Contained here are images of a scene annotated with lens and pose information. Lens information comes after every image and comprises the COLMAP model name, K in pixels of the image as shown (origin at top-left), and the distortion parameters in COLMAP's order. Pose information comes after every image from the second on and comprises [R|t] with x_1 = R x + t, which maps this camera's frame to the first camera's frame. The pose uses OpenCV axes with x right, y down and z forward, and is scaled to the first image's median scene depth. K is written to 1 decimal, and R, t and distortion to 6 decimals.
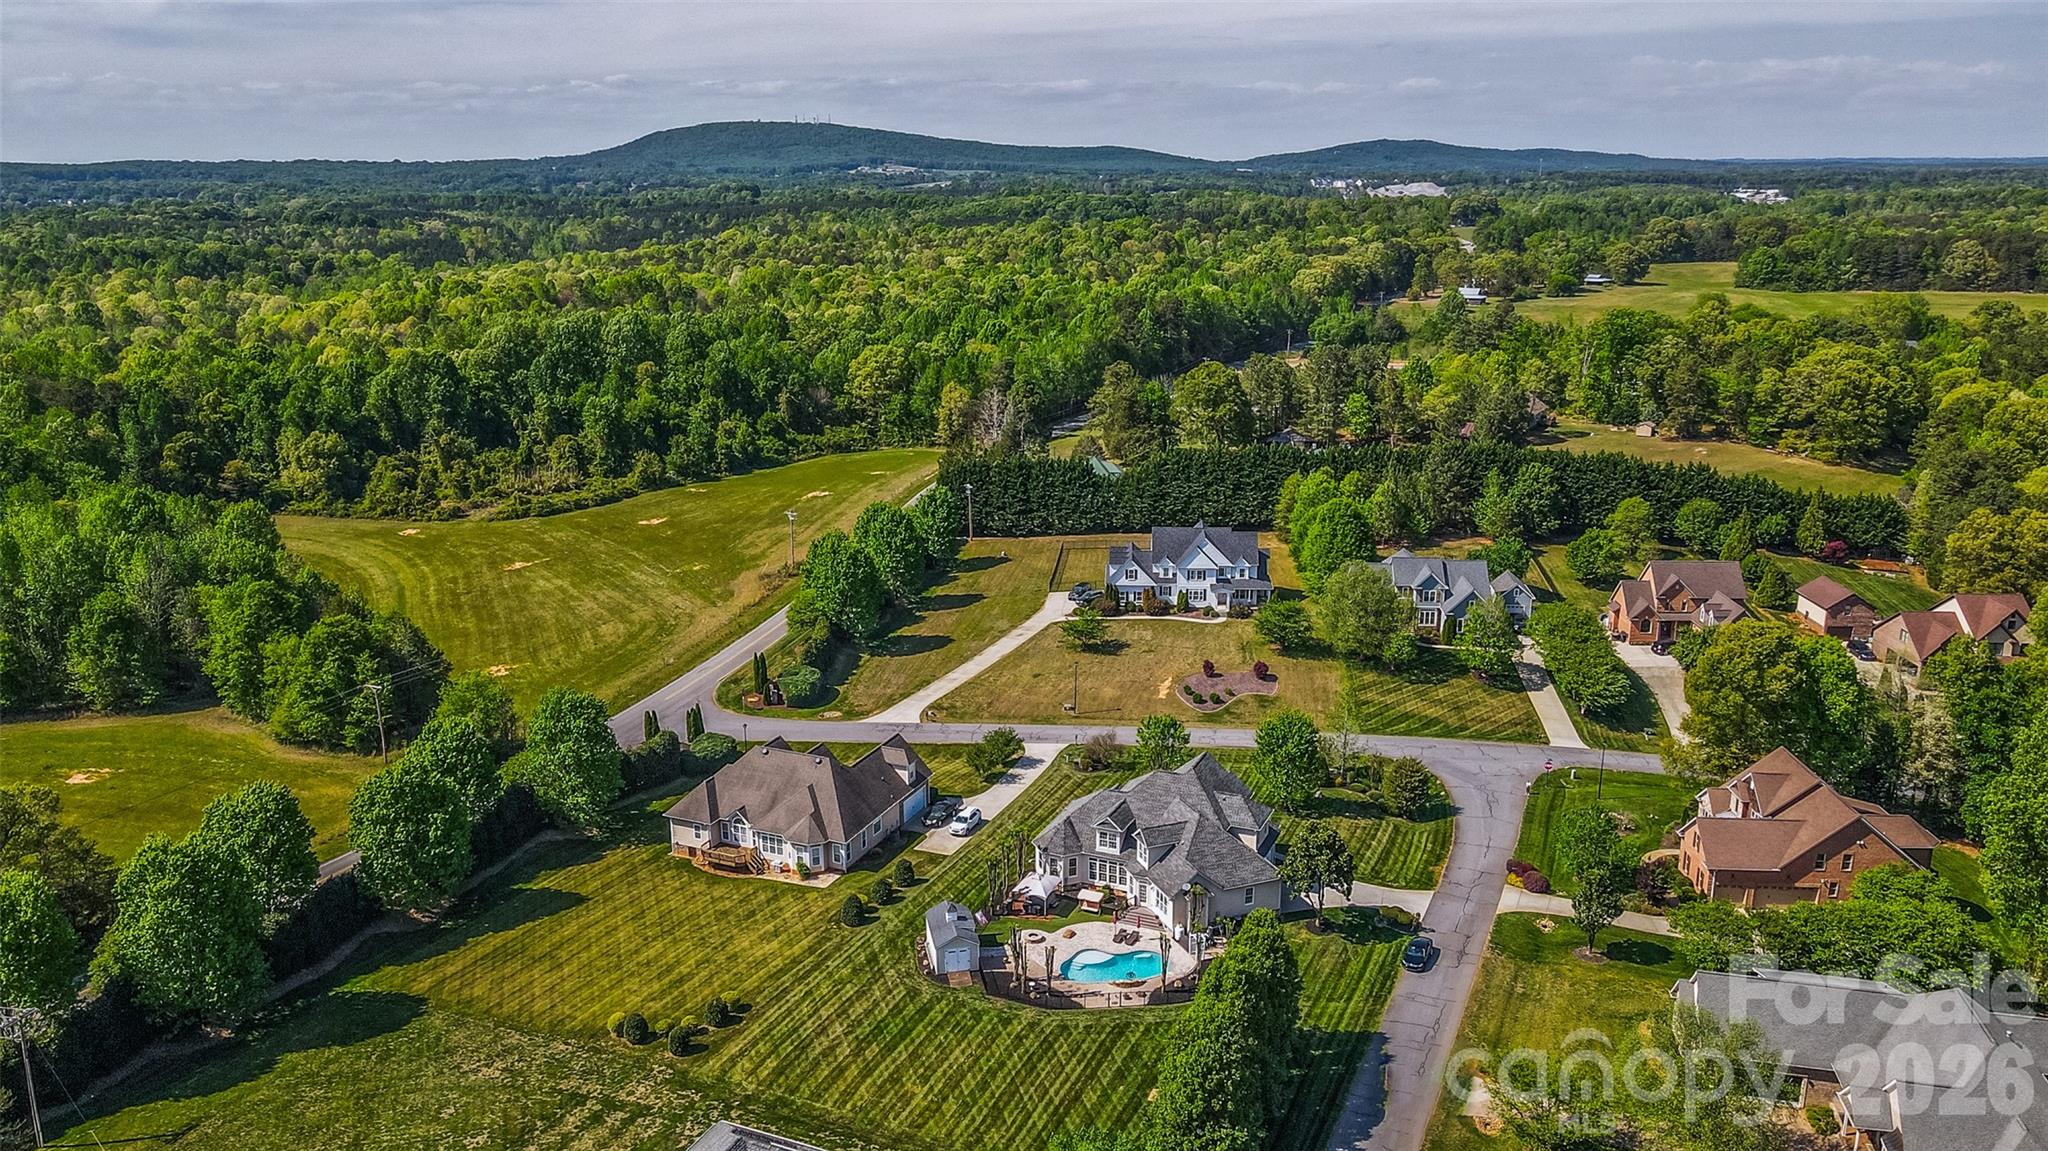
lens RADIAL K [[1516.3, 0, 1017.8], [0, 1516.3, 575.2], [0, 0, 1]] dist [-0.000307, 0.035241]
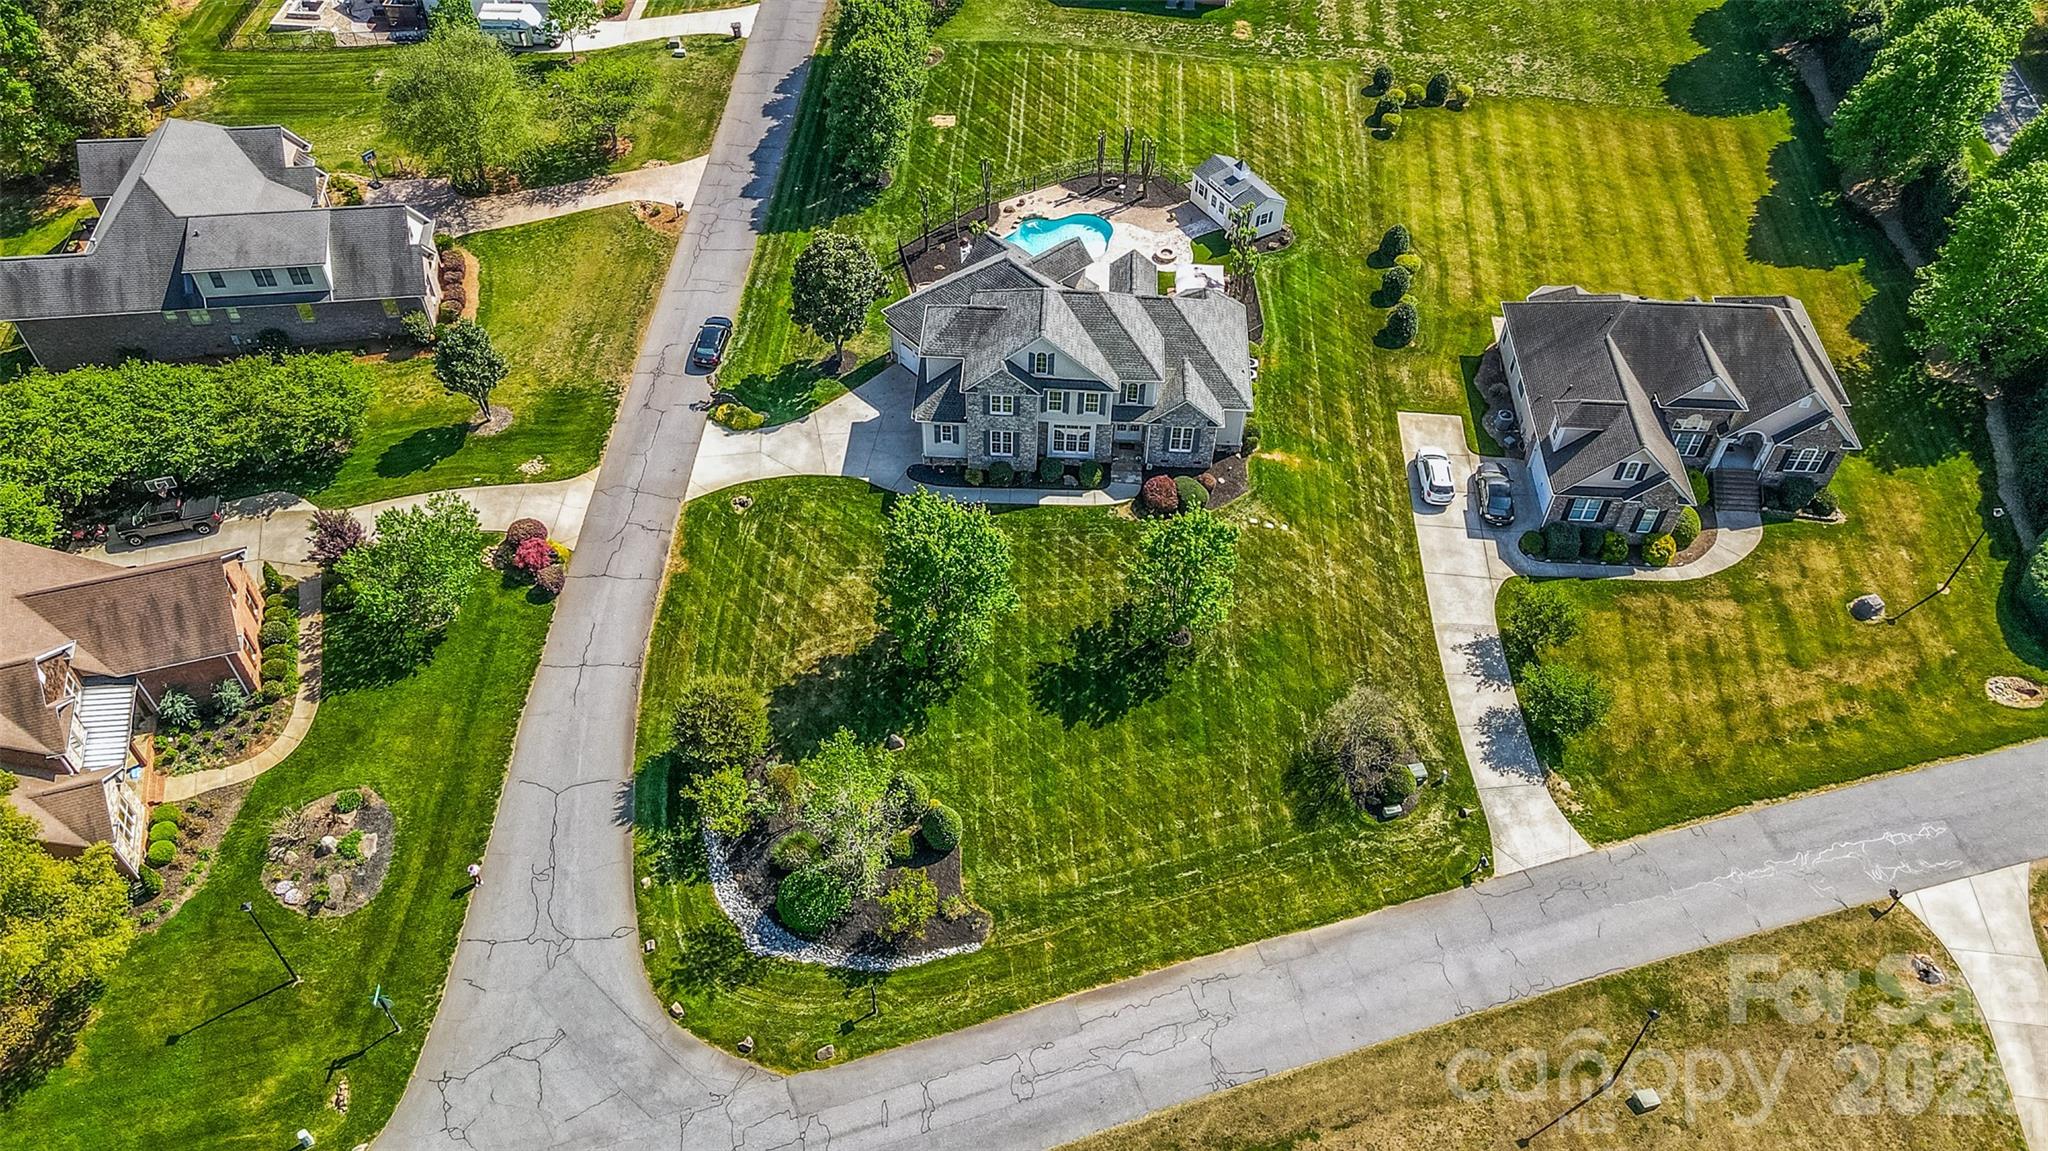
lens RADIAL K [[1516.3, 0, 1017.8], [0, 1516.3, 575.2], [0, 0, 1]] dist [-0.000307, 0.035241]
pose [[-0.934714, 0.256816, -0.245675, 0.292237], [-0.101787, 0.468860, 0.877388, -0.347482], [0.340514, 0.845113, -0.412110, 1.274293]]
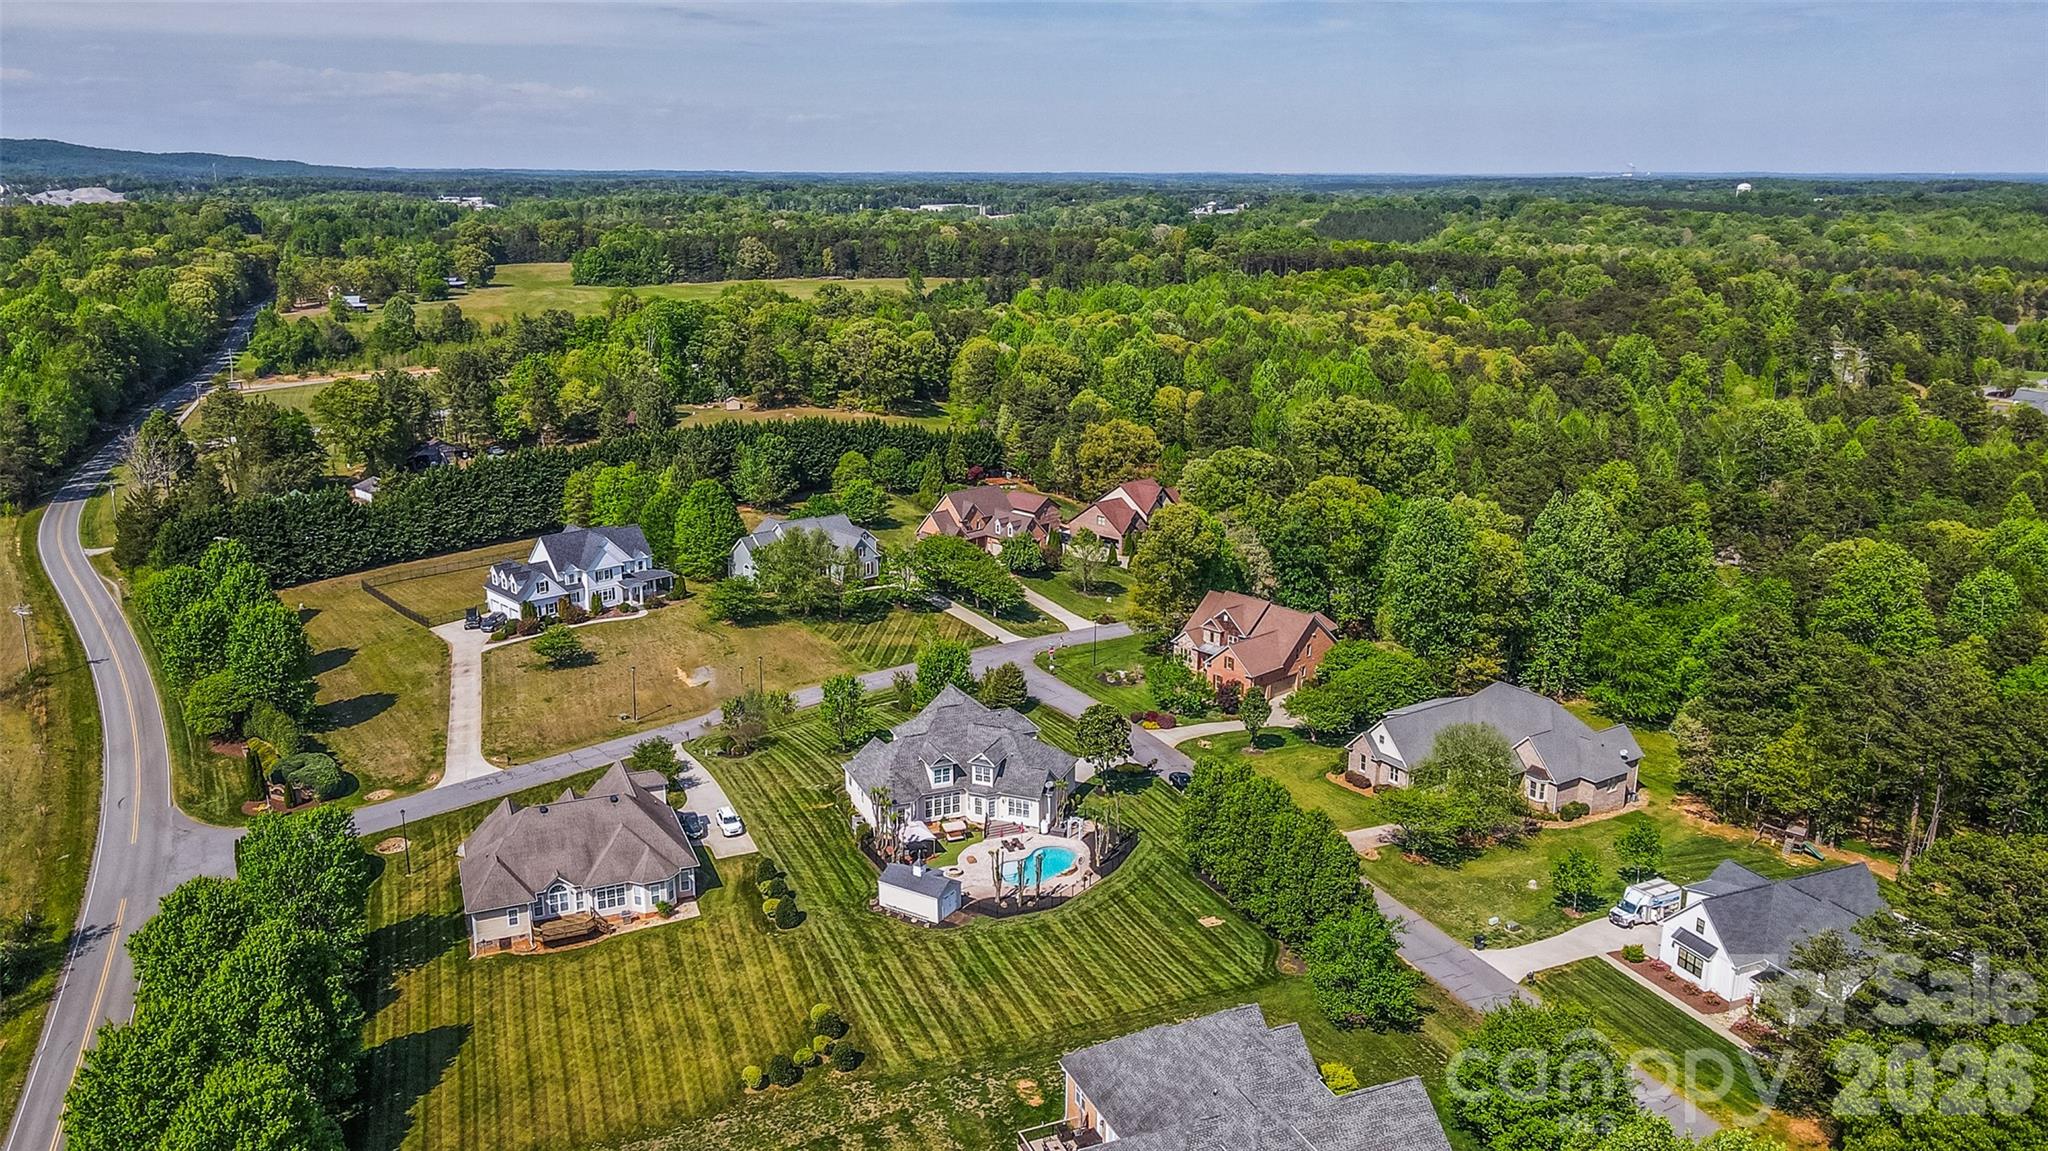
lens RADIAL K [[1516.3, 0, 1017.8], [0, 1516.3, 575.2], [0, 0, 1]] dist [-0.000307, 0.035241]
pose [[0.684535, -0.181278, 0.706080, -0.593610], [0.185080, 0.980069, 0.072189, -0.032275], [-0.705093, 0.081266, 0.704442, 0.166837]]
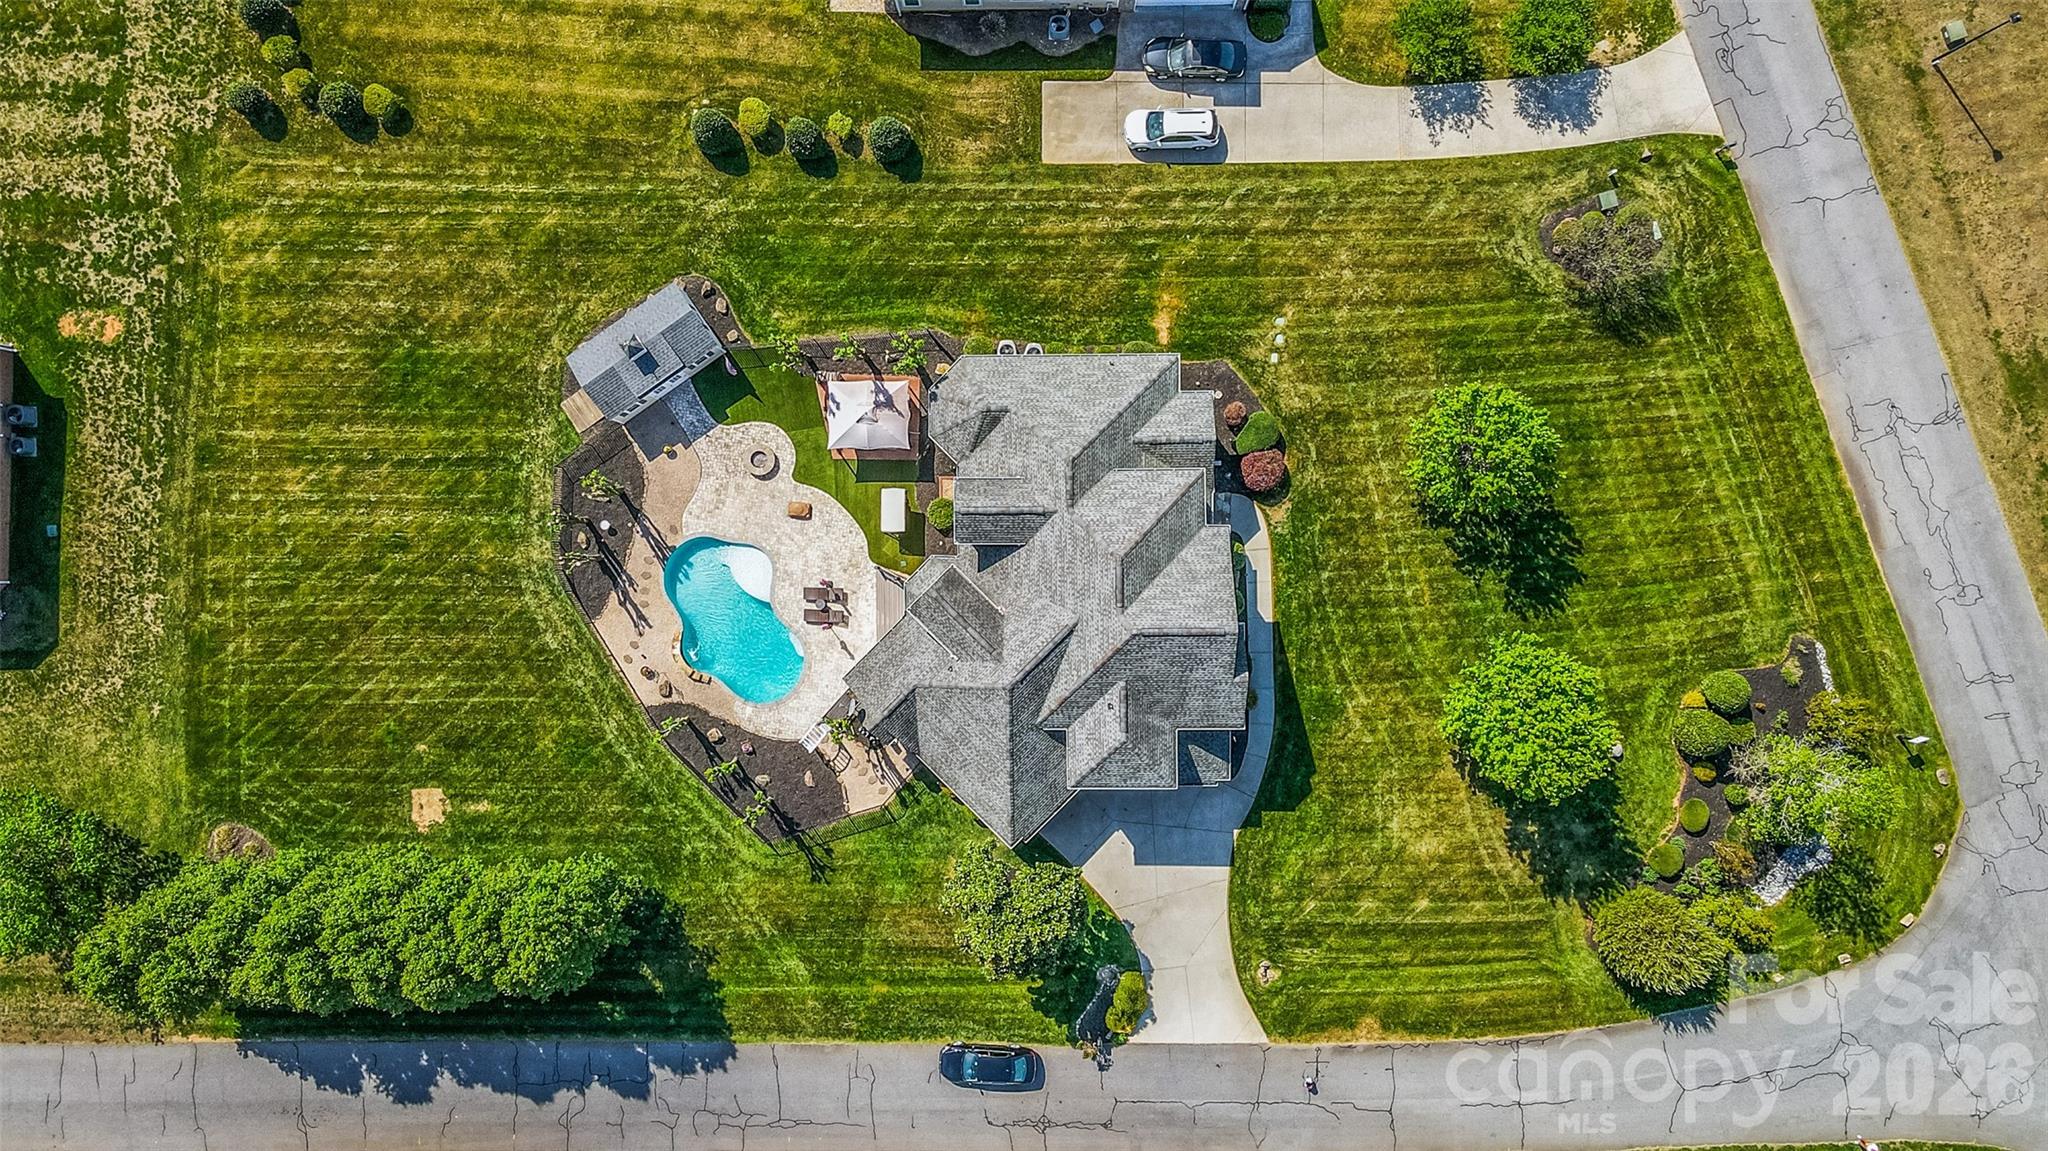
lens RADIAL K [[1516.3, 0, 1017.8], [0, 1516.3, 575.2], [0, 0, 1]] dist [-0.000307, 0.035241]
pose [[0.409725, 0.912185, 0.006617, 0.075915], [-0.216561, 0.090221, 0.972091, -0.300449], [0.886130, -0.399723, 0.234509, 0.813054]]
